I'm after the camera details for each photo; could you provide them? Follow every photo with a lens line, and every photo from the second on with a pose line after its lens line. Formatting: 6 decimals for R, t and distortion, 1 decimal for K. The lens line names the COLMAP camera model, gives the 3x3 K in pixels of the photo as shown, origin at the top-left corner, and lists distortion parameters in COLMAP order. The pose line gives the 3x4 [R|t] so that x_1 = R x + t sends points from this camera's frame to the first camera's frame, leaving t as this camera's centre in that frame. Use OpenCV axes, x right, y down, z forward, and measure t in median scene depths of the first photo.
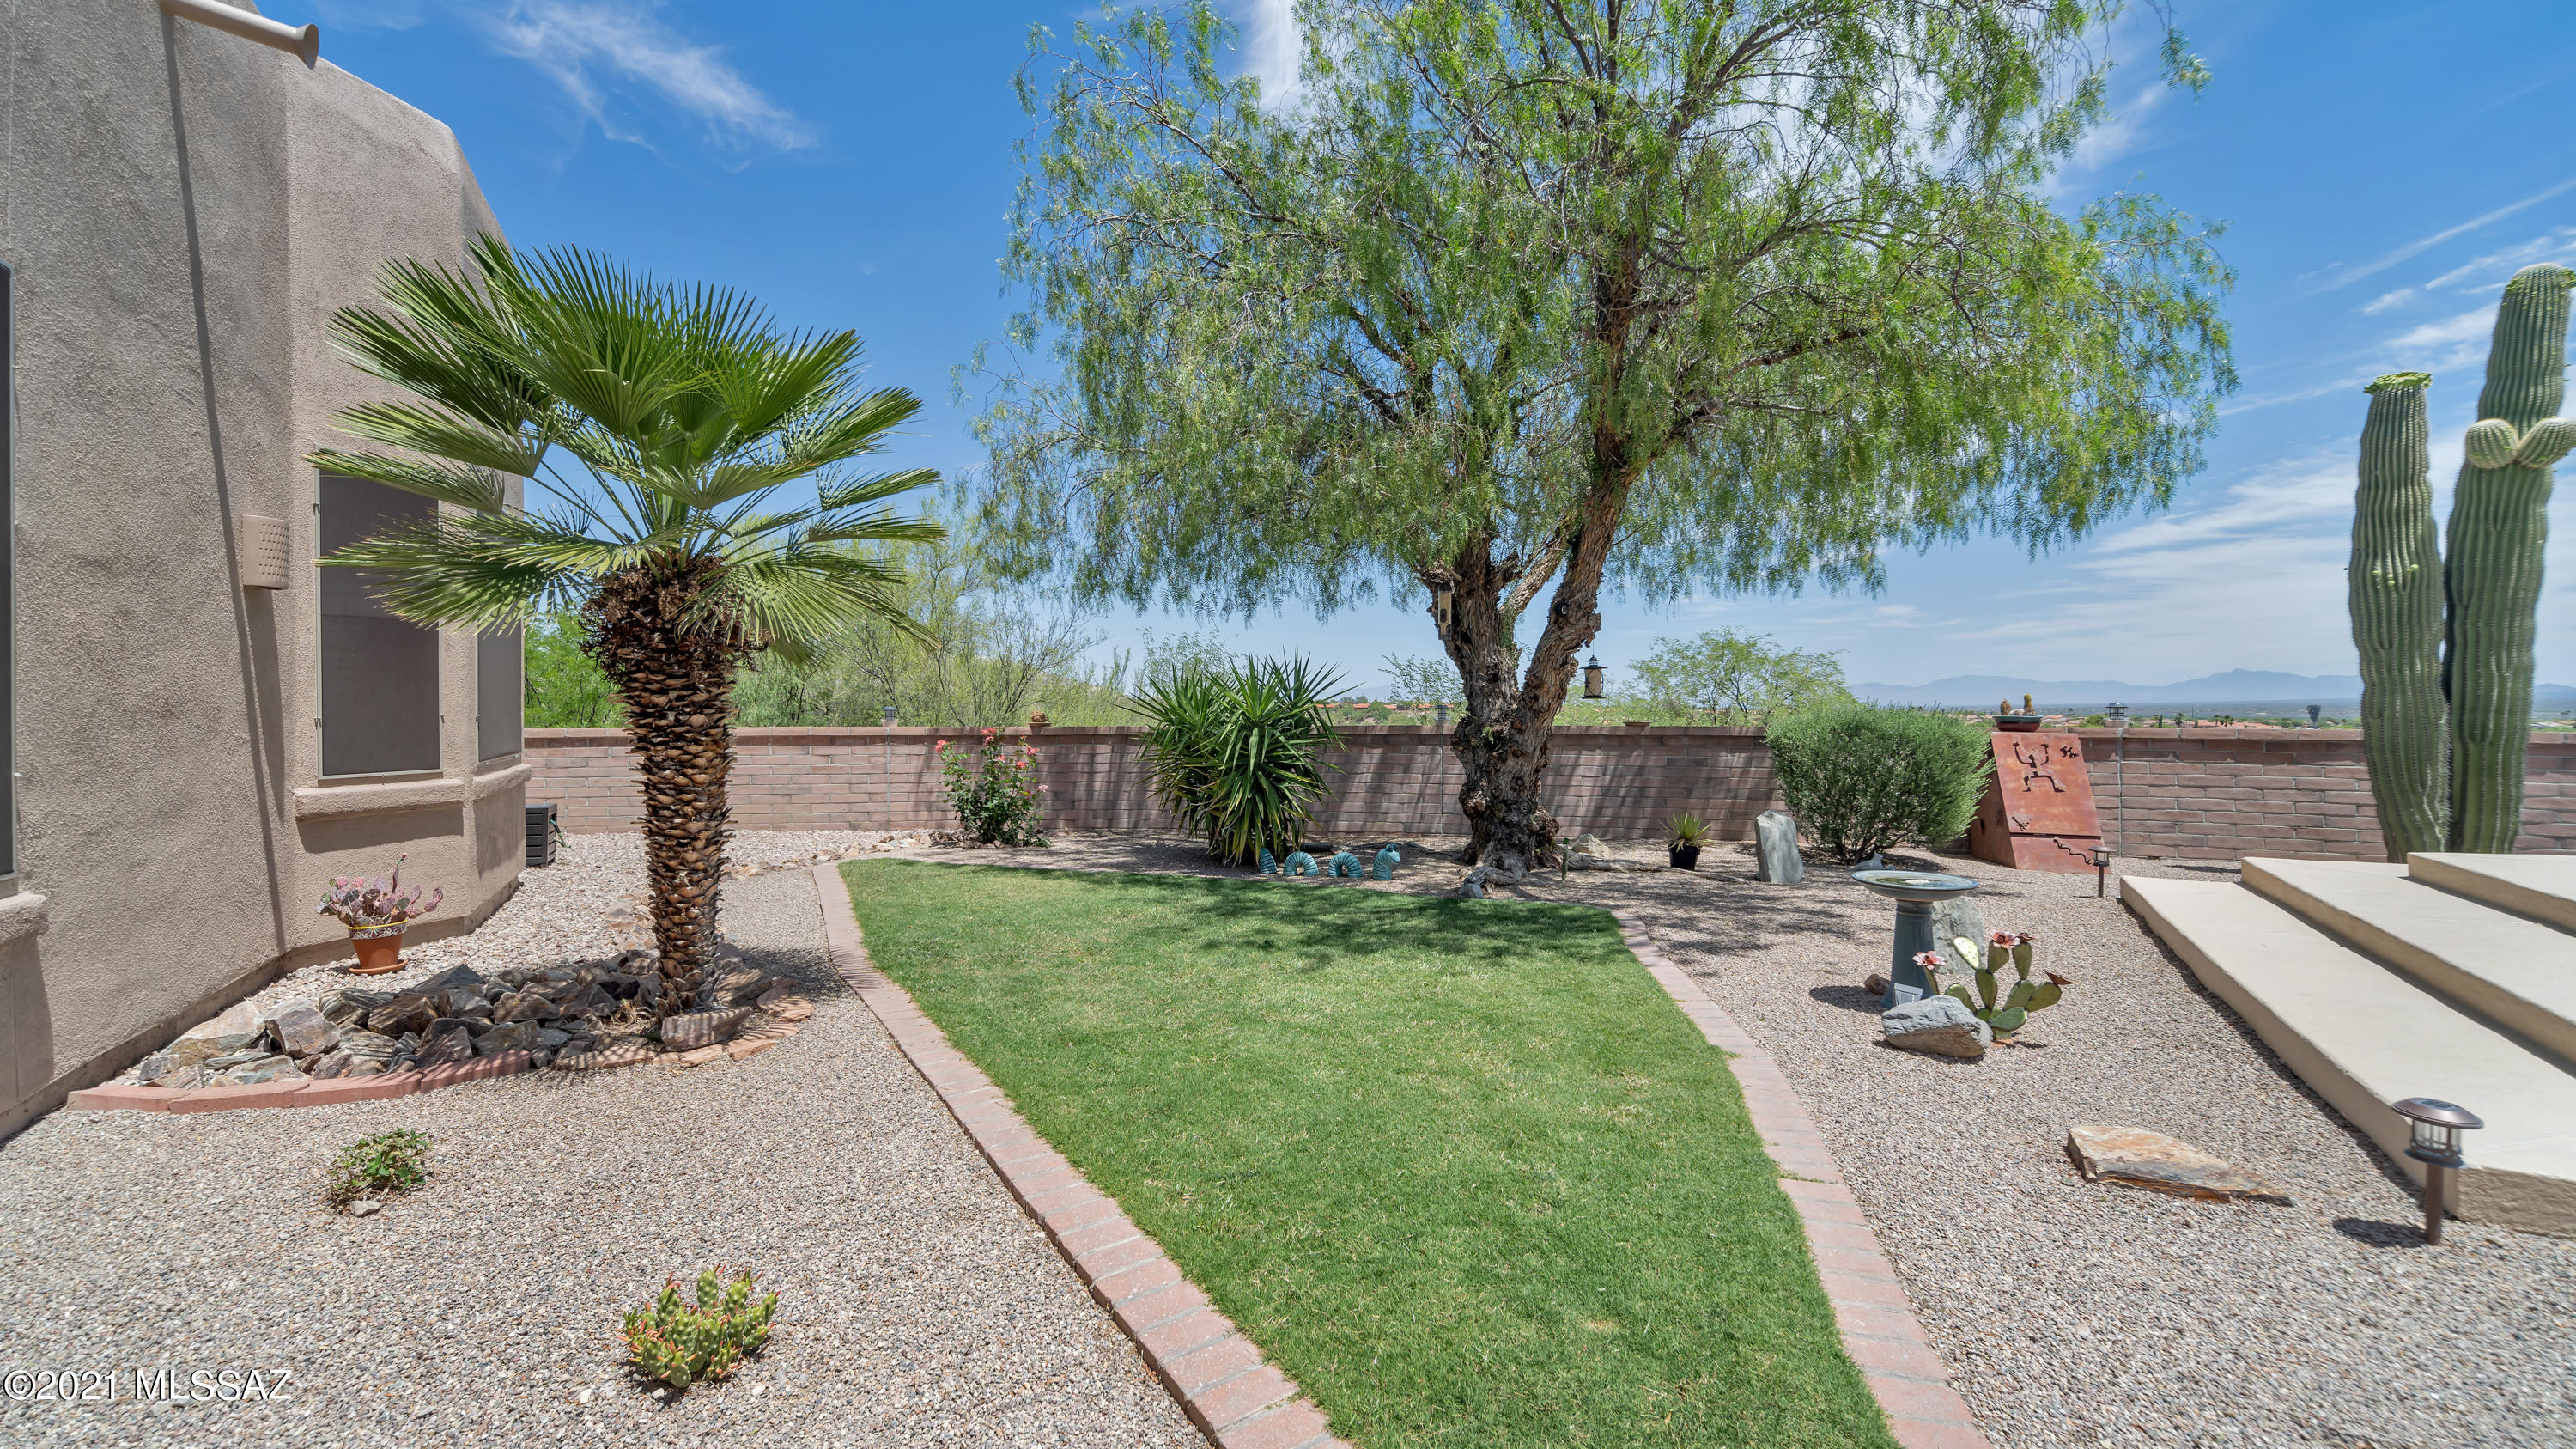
lens RADIAL K [[1030.3, 0, 1279.0], [0, 1030.3, 727.0], [0, 0, 1]] dist [-0.000241, 0.000211]
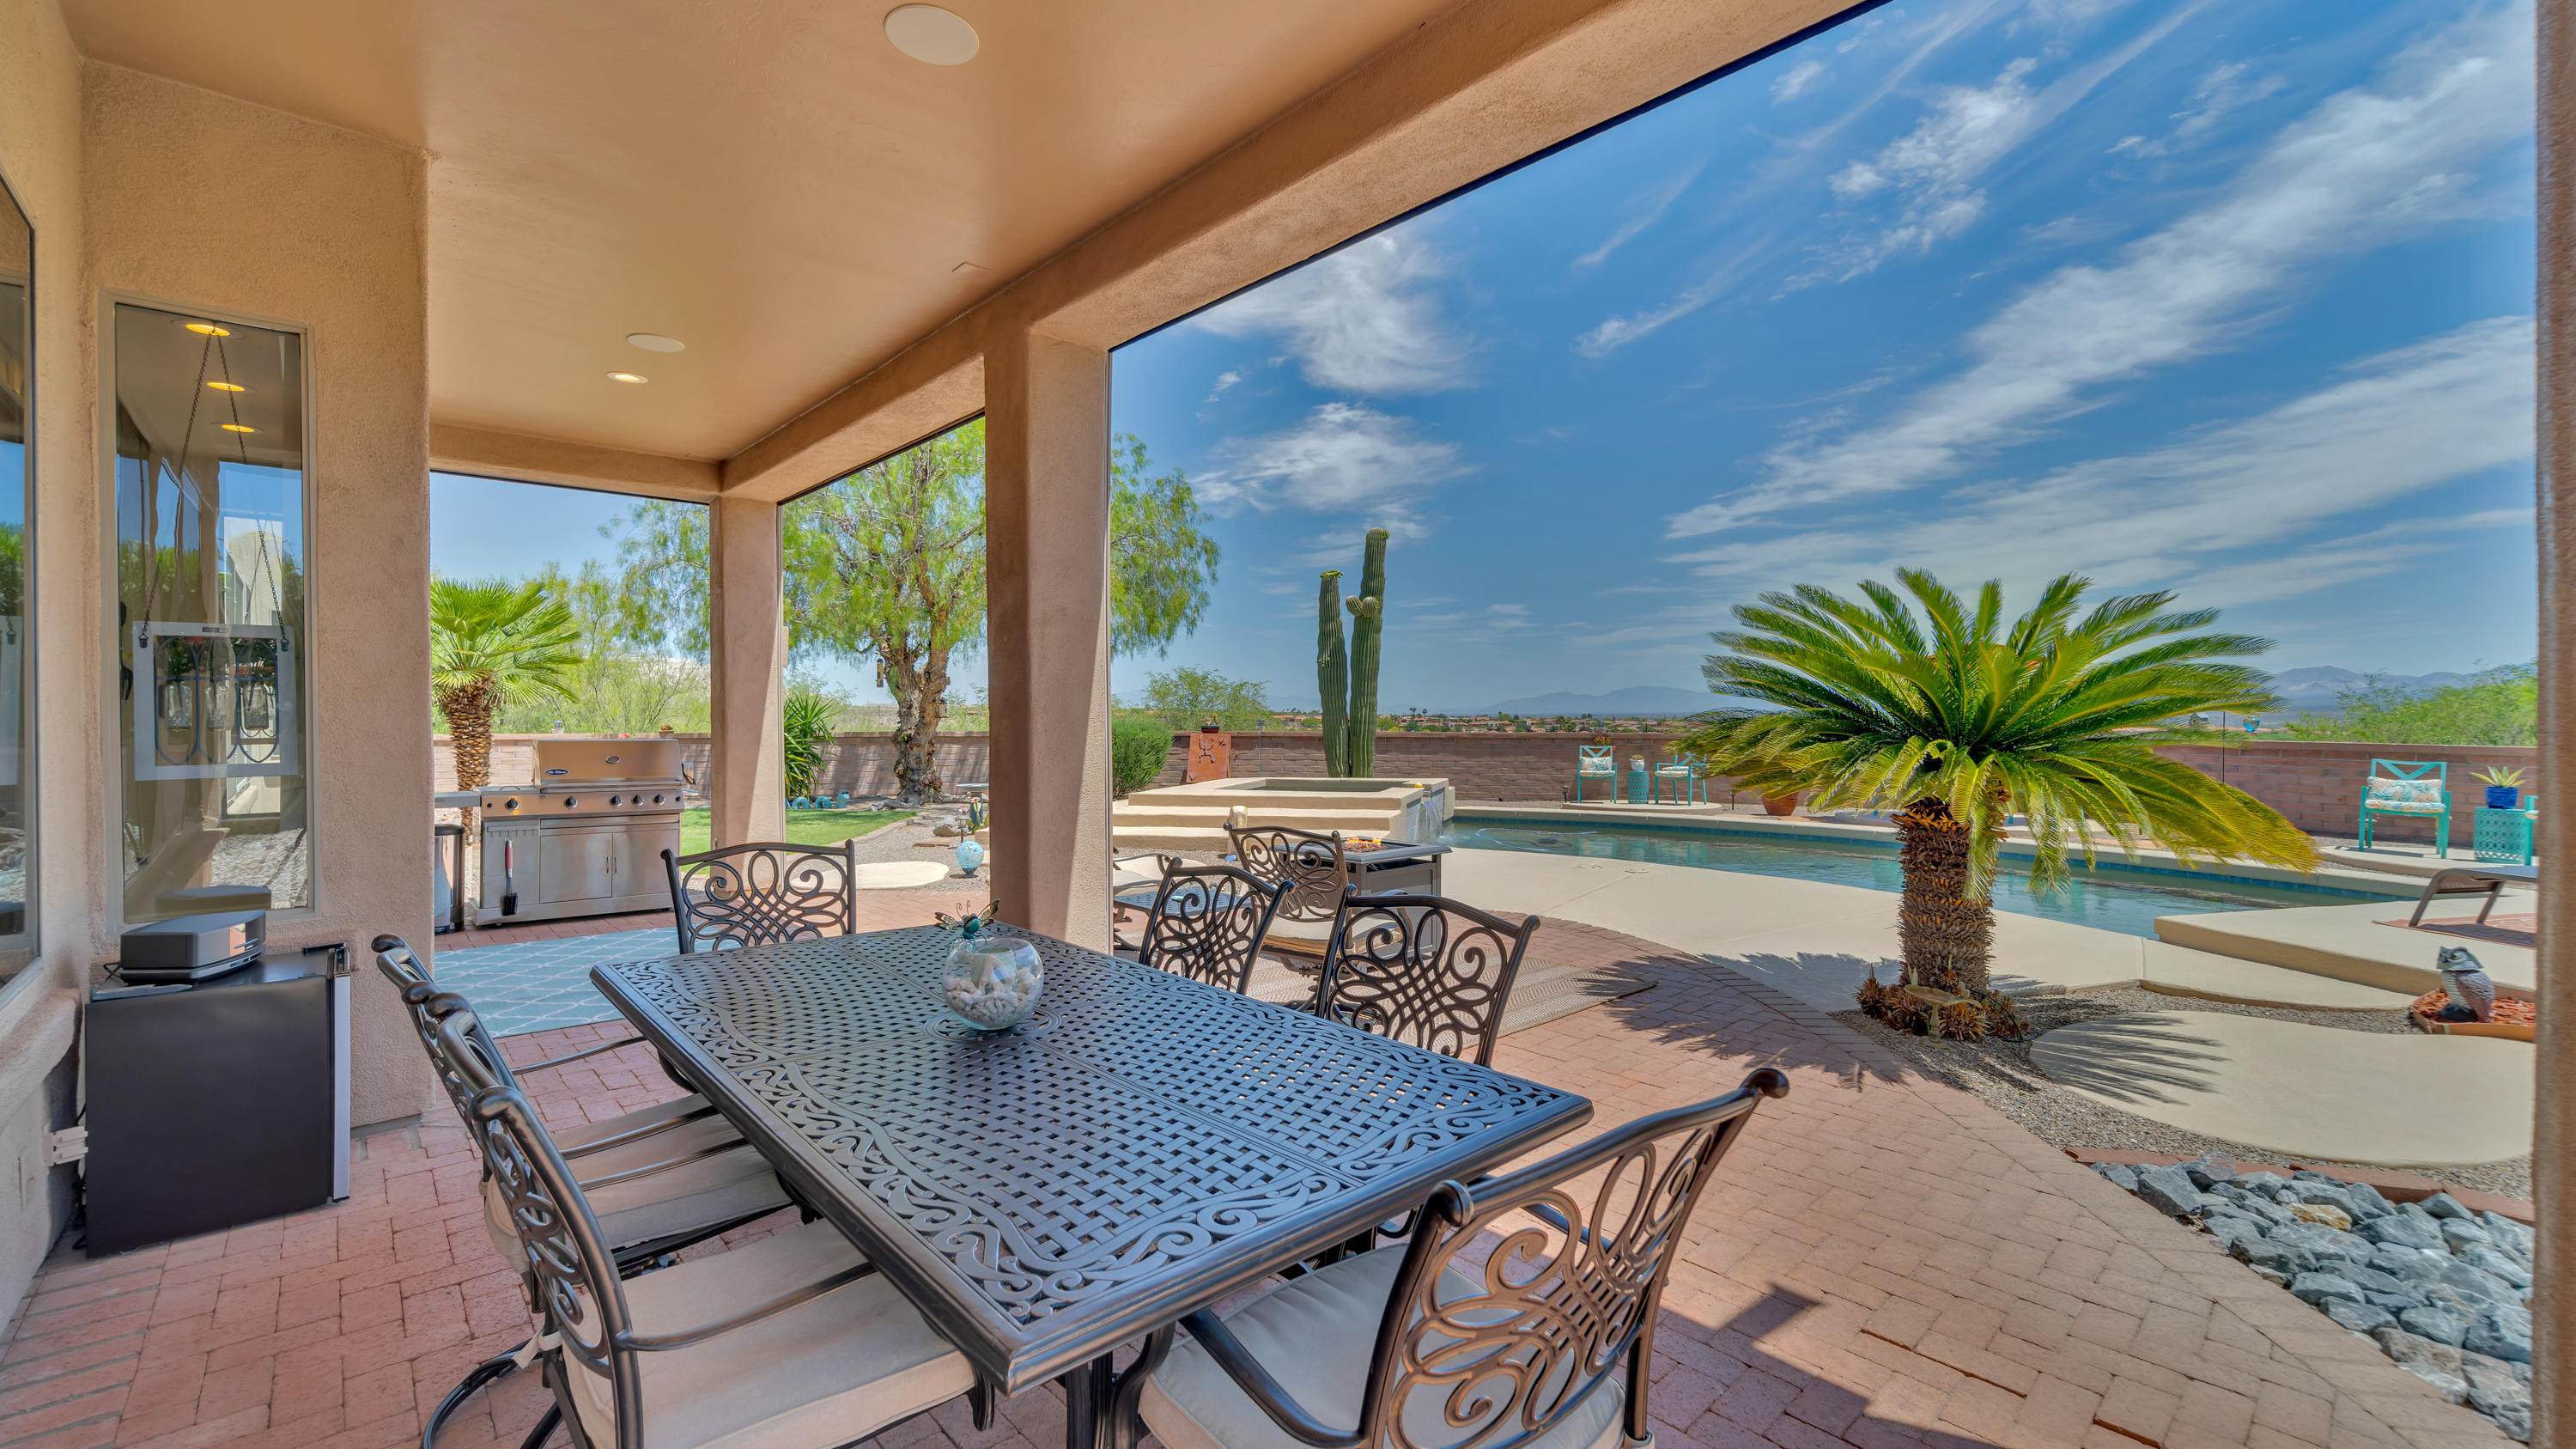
lens RADIAL K [[1030.3, 0, 1287.0], [0, 1030.3, 715.2], [0, 0, 1]] dist [-0.006135, 0.000174]
pose [[0.965278, -0.000944, 0.261222, 0.389760], [0.005825, 0.999823, -0.017909, 0.007247], [-0.261159, 0.018809, 0.965112, -1.072322]]
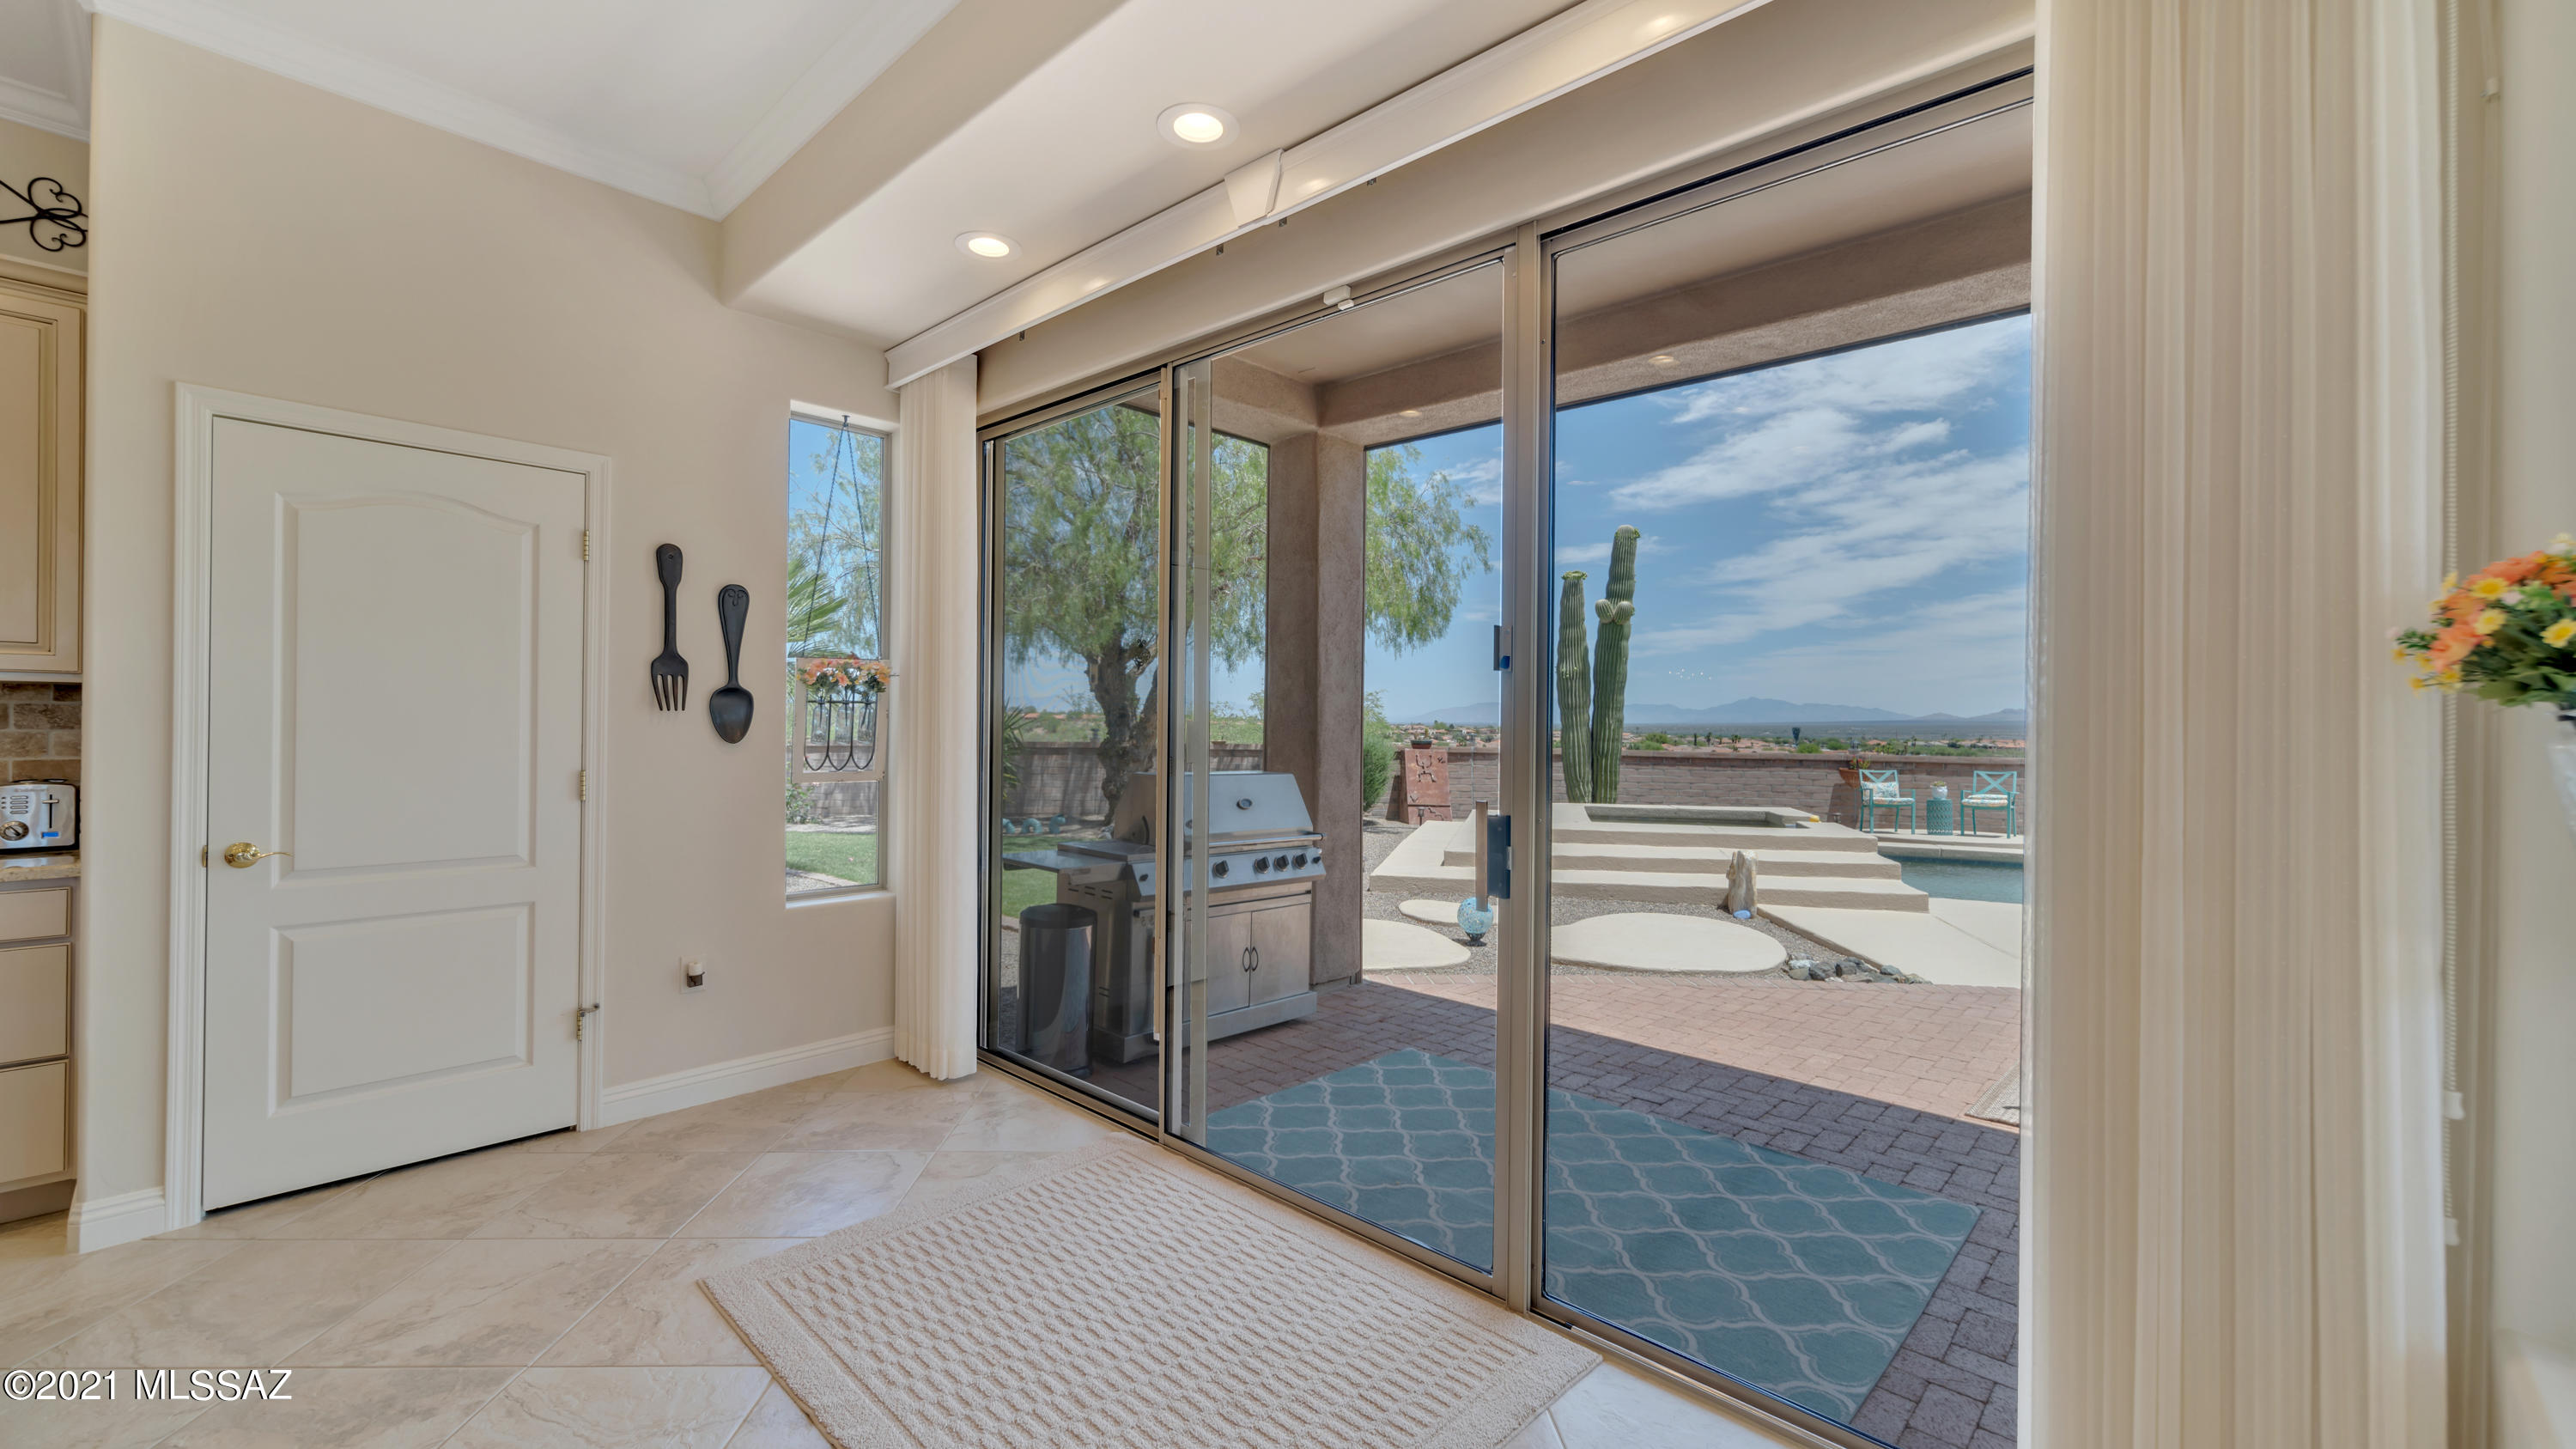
lens RADIAL K [[1030.3, 0, 1287.0], [0, 1030.3, 715.2], [0, 0, 1]] dist [-0.006135, 0.000174]
pose [[0.947788, 0.015622, 0.318519, -0.073172], [-0.008566, 0.999686, -0.023540, -0.010213], [-0.318787, 0.019583, 0.947624, -0.681082]]
